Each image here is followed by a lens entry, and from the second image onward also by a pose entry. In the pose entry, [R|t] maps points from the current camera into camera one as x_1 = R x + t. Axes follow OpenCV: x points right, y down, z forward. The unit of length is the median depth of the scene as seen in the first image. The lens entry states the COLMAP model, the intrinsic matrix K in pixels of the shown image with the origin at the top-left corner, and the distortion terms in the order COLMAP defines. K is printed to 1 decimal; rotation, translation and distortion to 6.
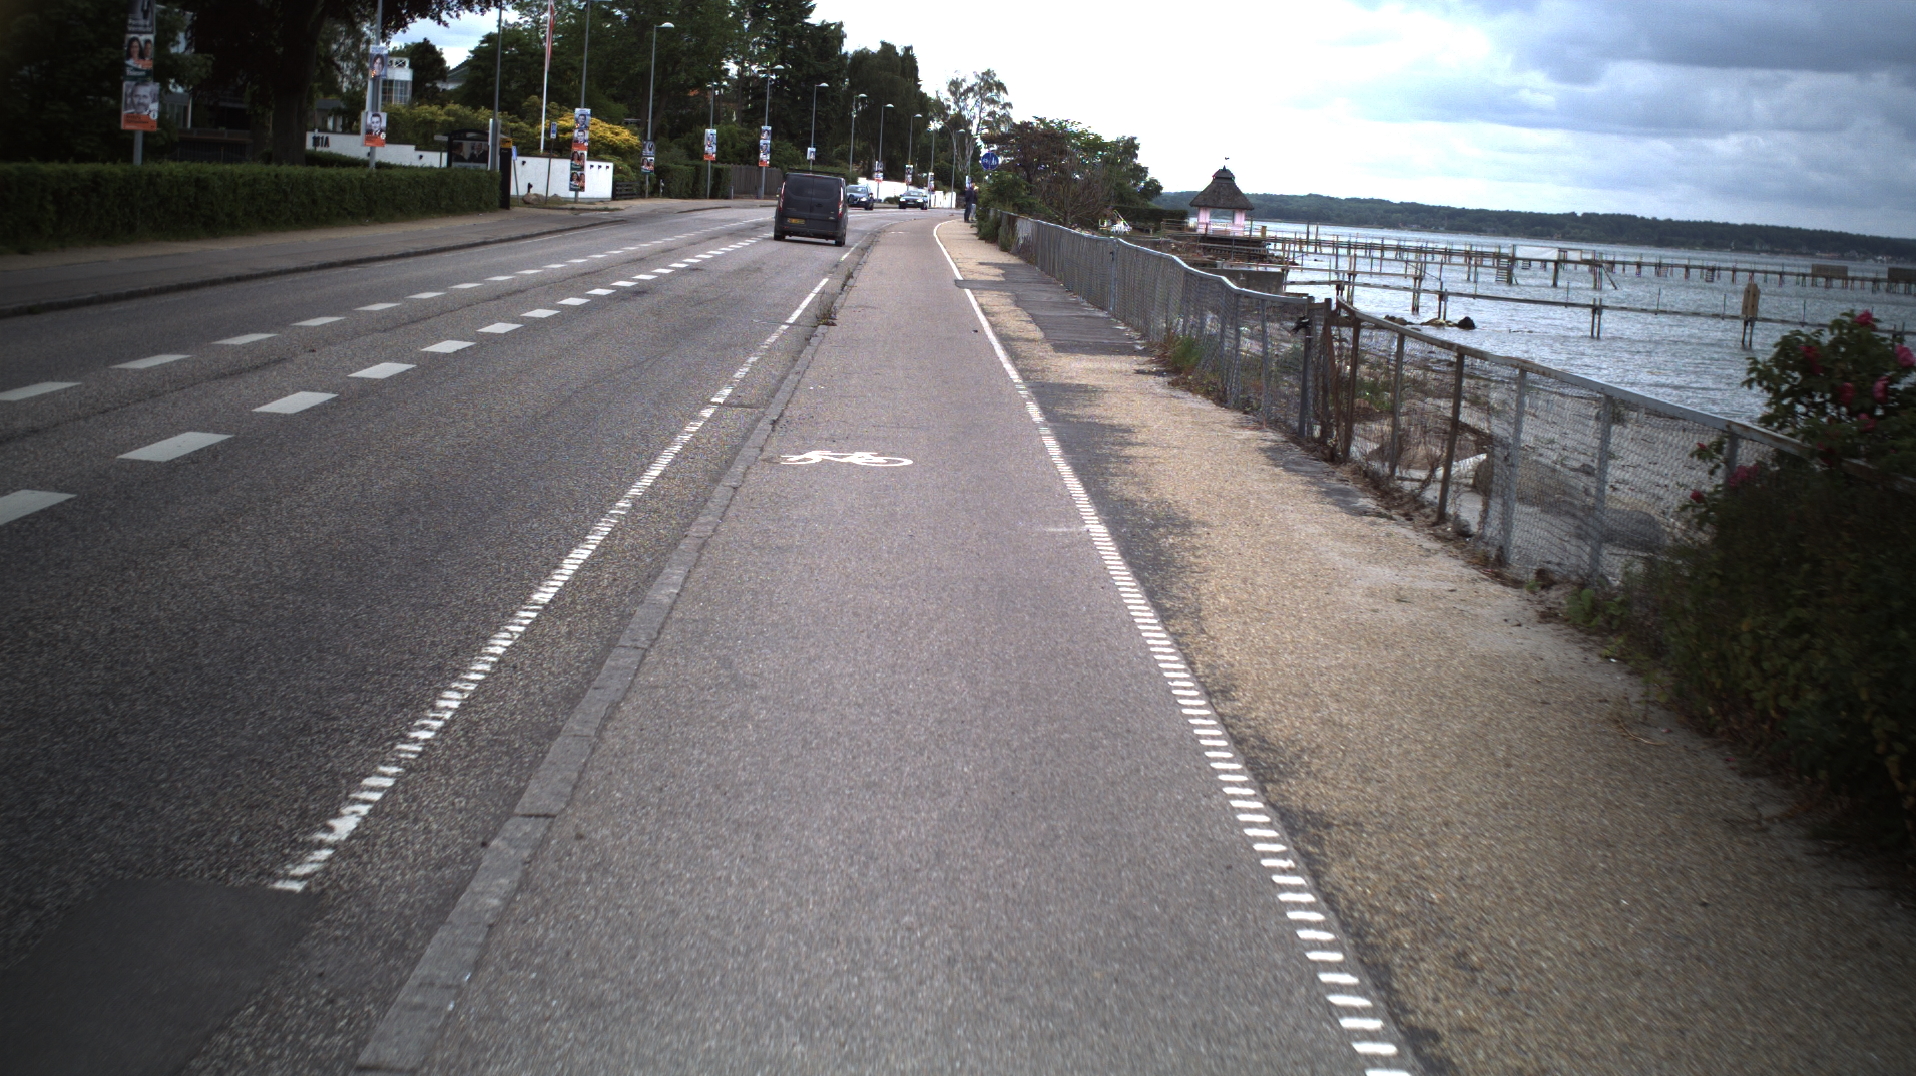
lens RADIAL K [[1622.3, 0, 965.7], [0, 1622.3, 524.9], [0, 0, 1]] dist [-0.059507, 0.006431]
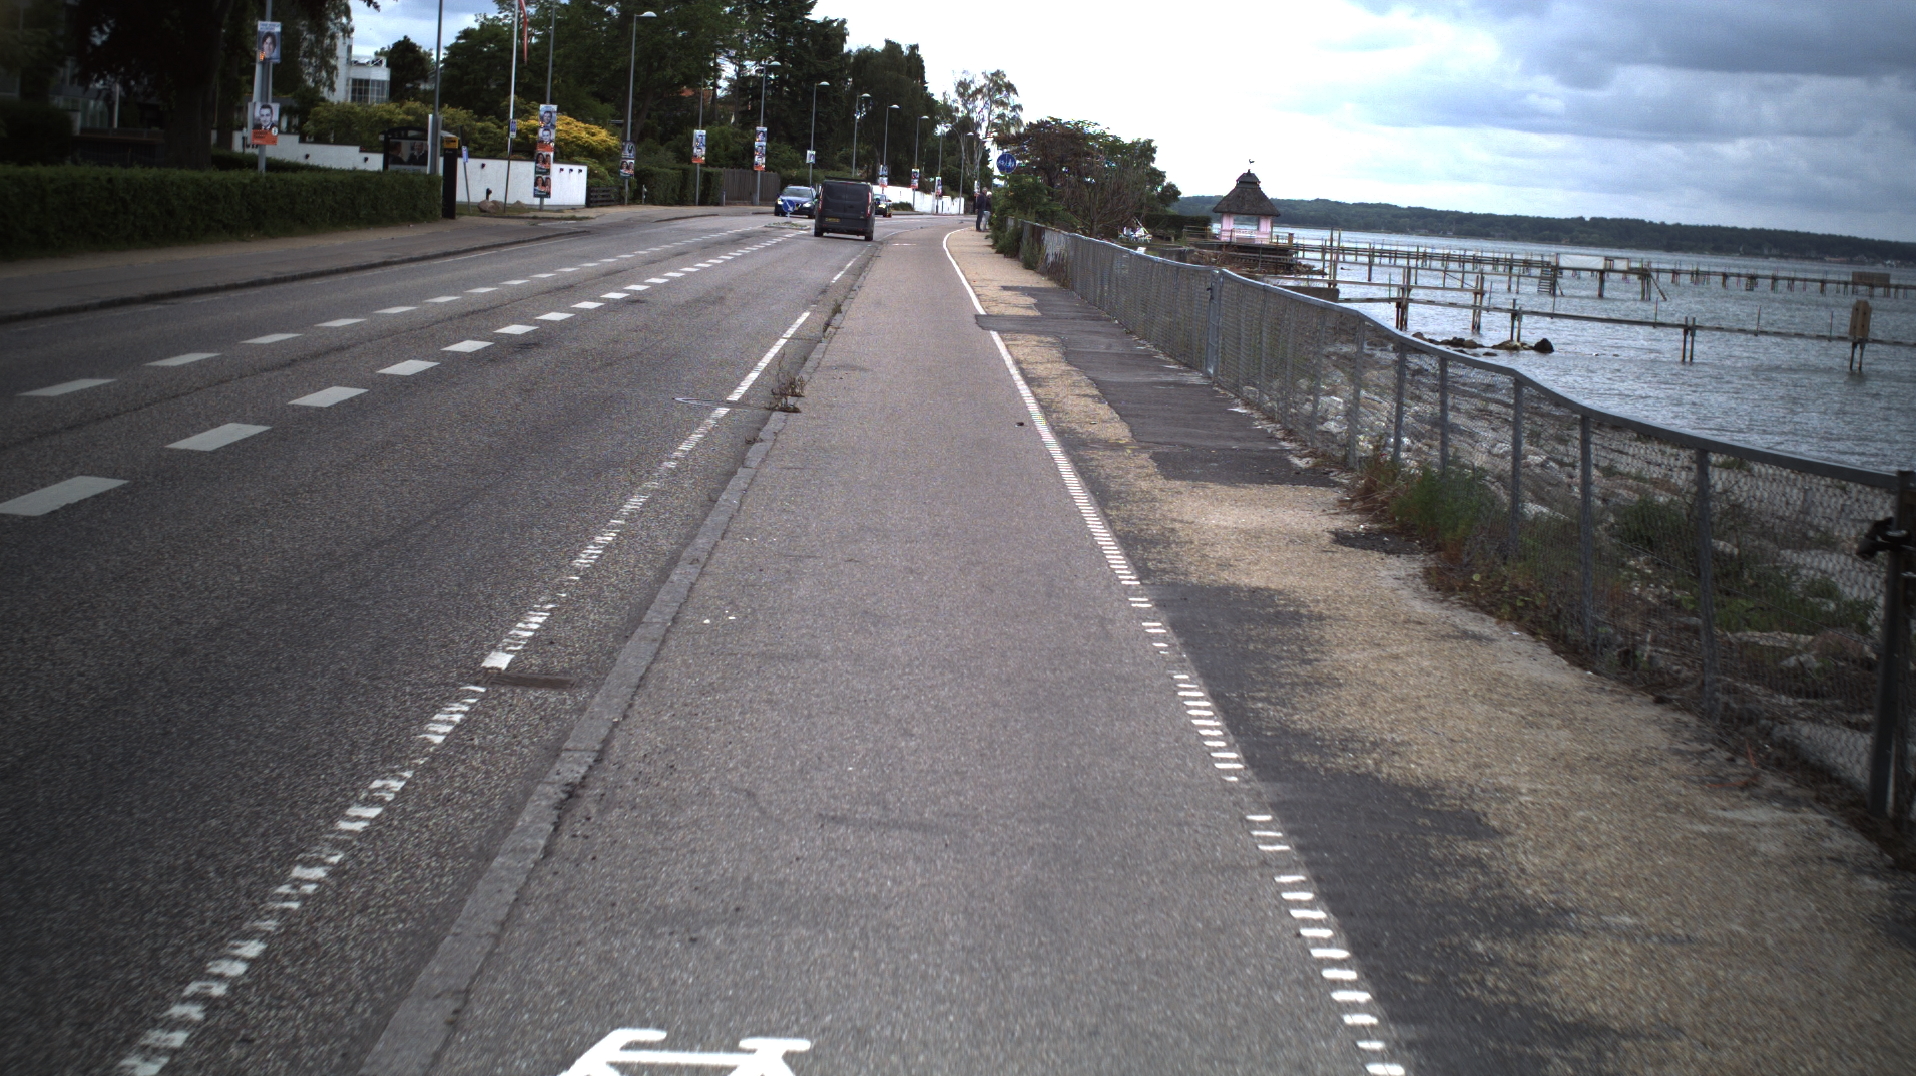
lens RADIAL K [[1618.2, 0, 958.0], [0, 1618.2, 506.1], [0, 0, 1]] dist [-0.062862, 0.005286]
pose [[0.999966, 0.000575, -0.008273, -0.003489], [-0.000688, 0.999906, -0.013678, -0.021285], [0.008265, 0.013683, 0.999872, 0.100866]]
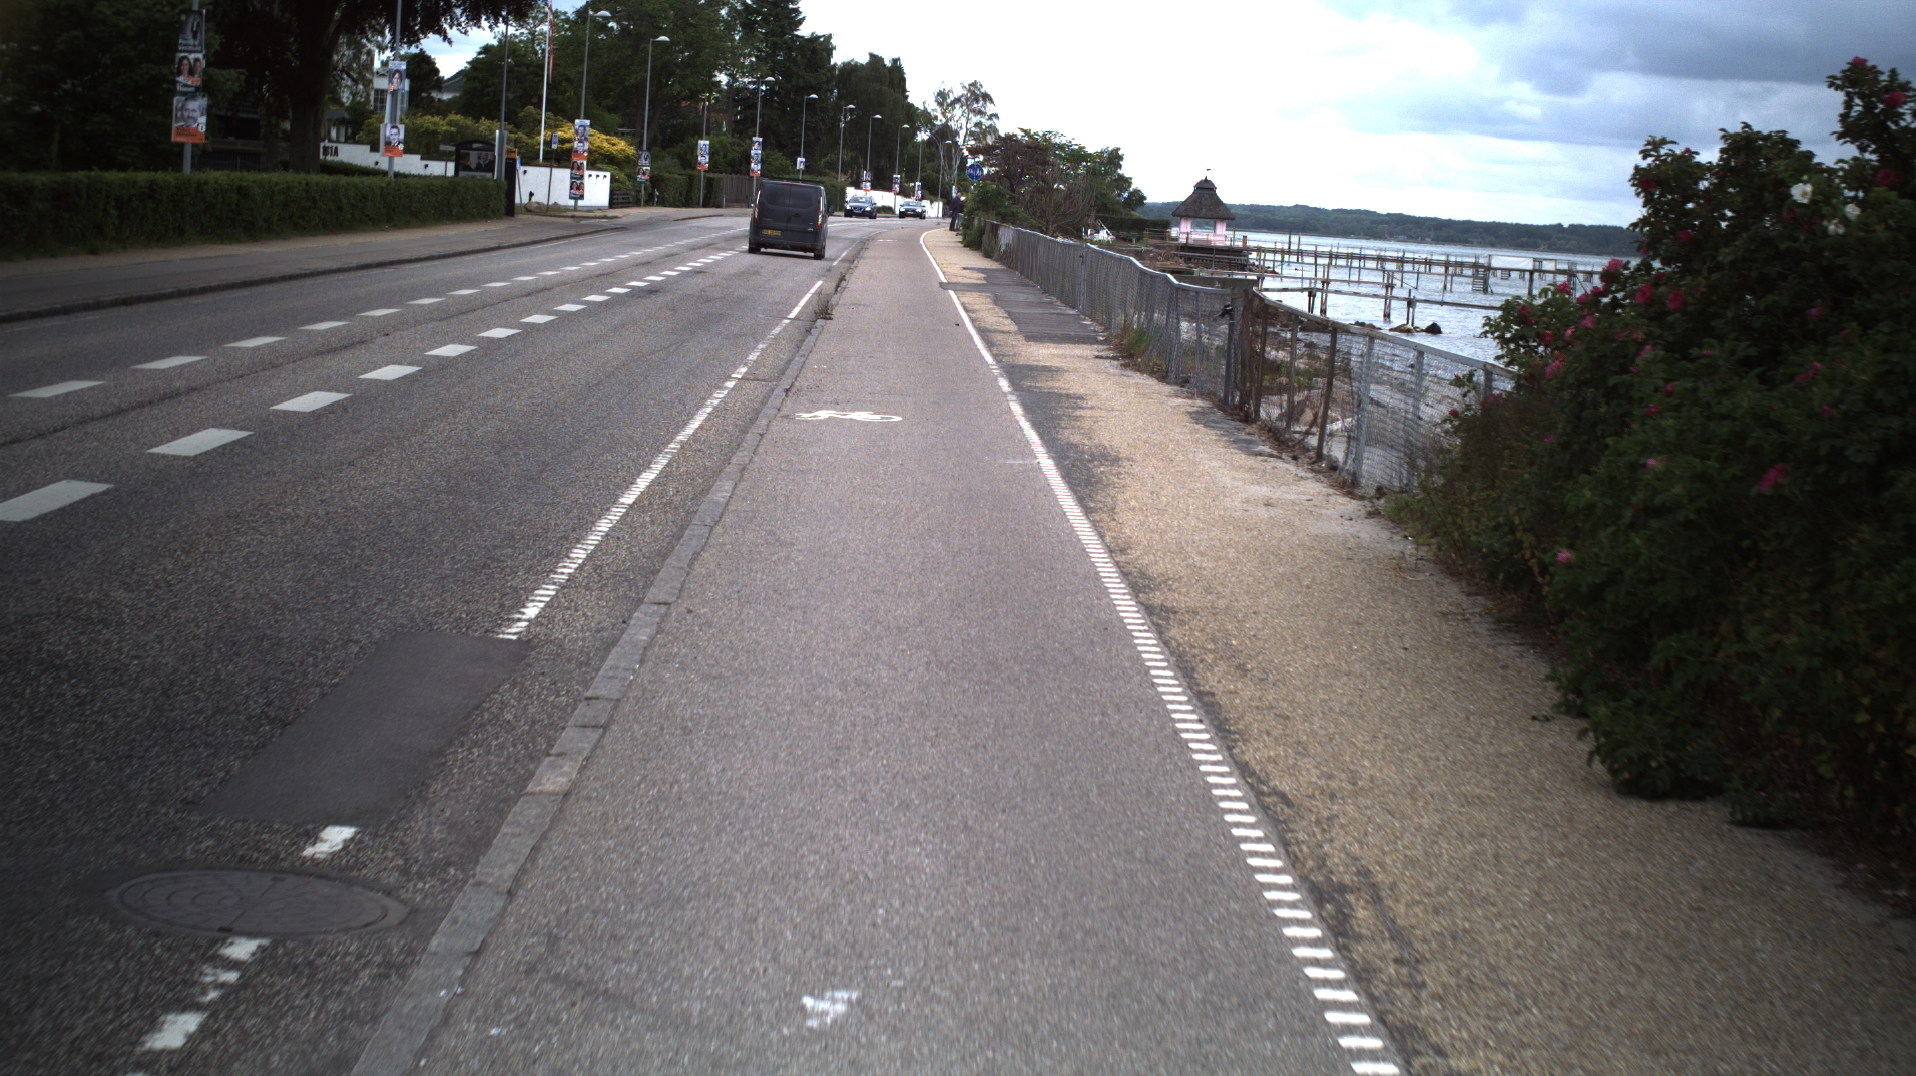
lens RADIAL K [[1624.1, 0, 958.0], [0, 1624.1, 538.0], [0, 0, 1]] dist [-0.056321, 0.002988]
pose [[0.999991, 0.002076, 0.003596, 0.000800], [-0.002082, 0.999996, 0.001720, 0.007175], [-0.003593, -0.001727, 0.999992, -0.033982]]
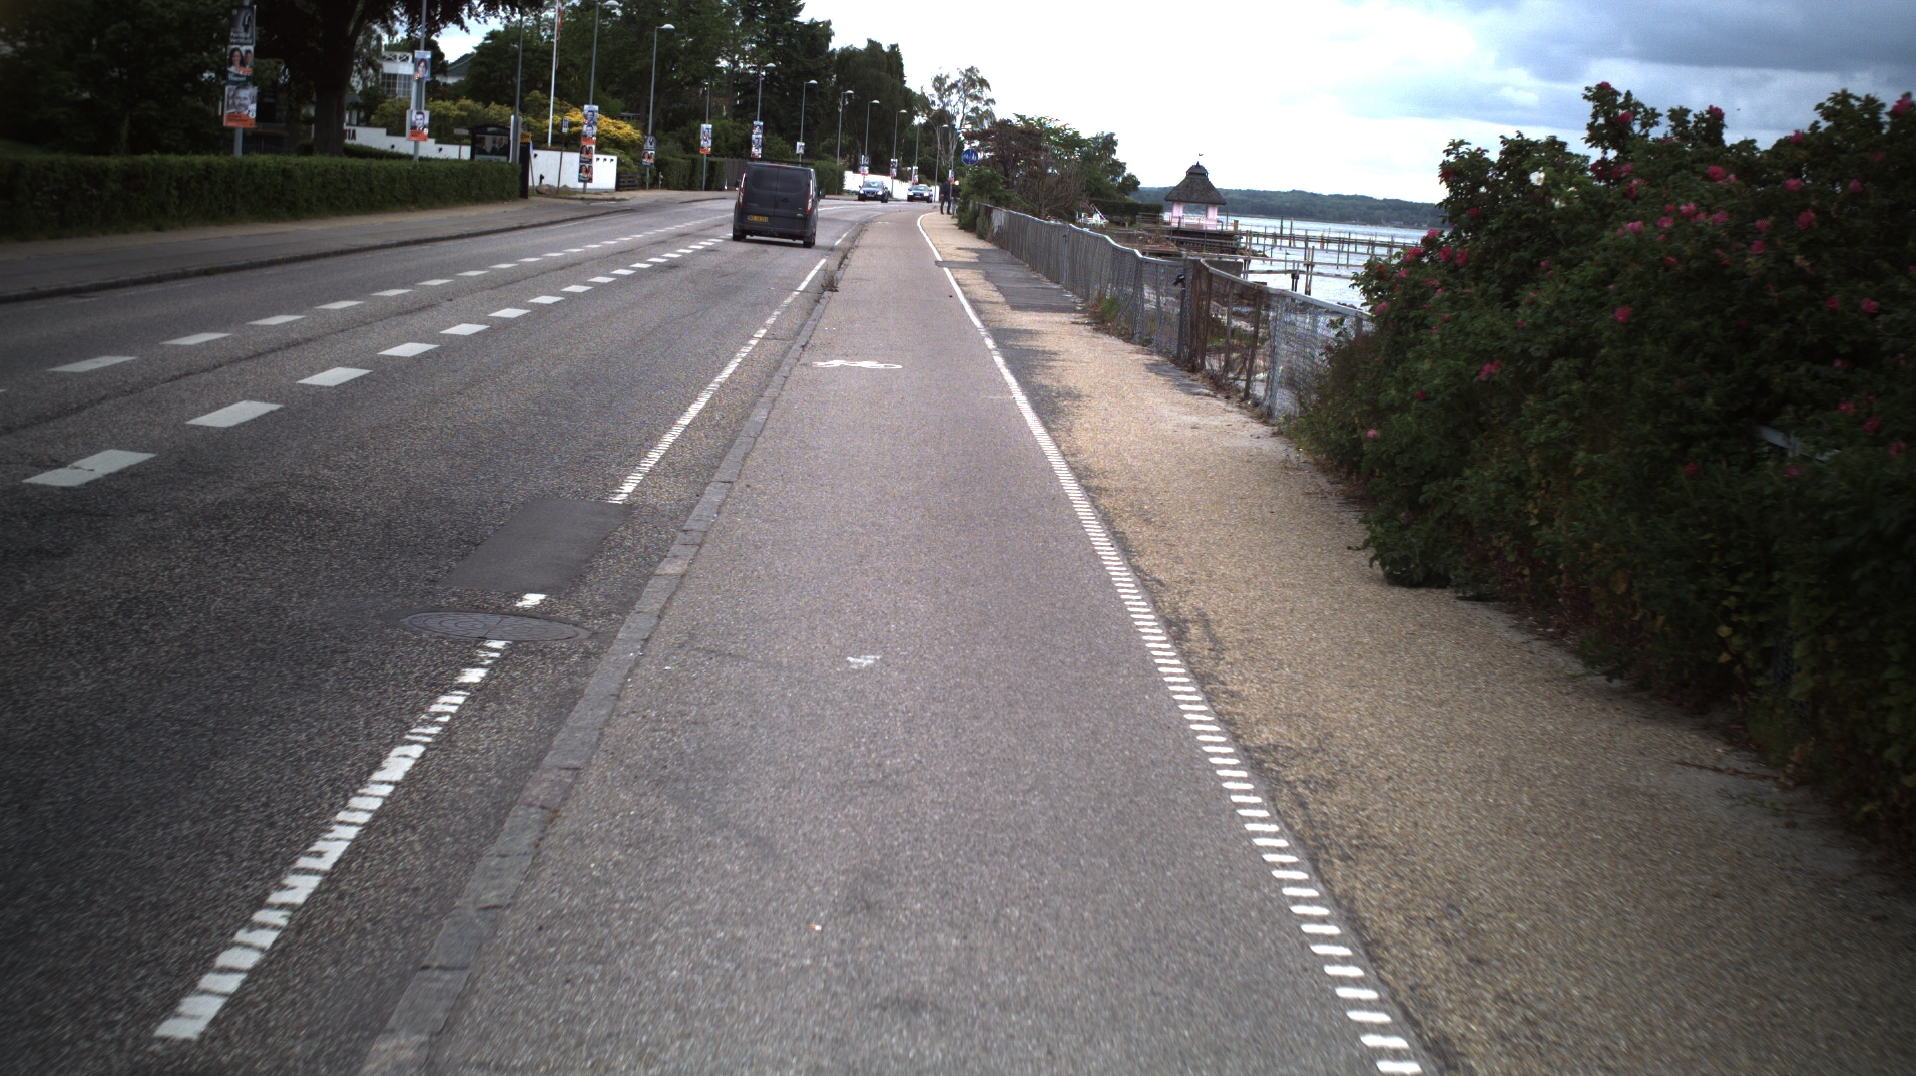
lens RADIAL K [[1624.1, 0, 958.0], [0, 1624.1, 538.0], [0, 0, 1]] dist [-0.056321, 0.002988]
pose [[0.999970, 0.004882, 0.006015, 0.001410], [-0.004948, 0.999926, 0.011074, 0.014230], [-0.005960, -0.011104, 0.999921, -0.067704]]
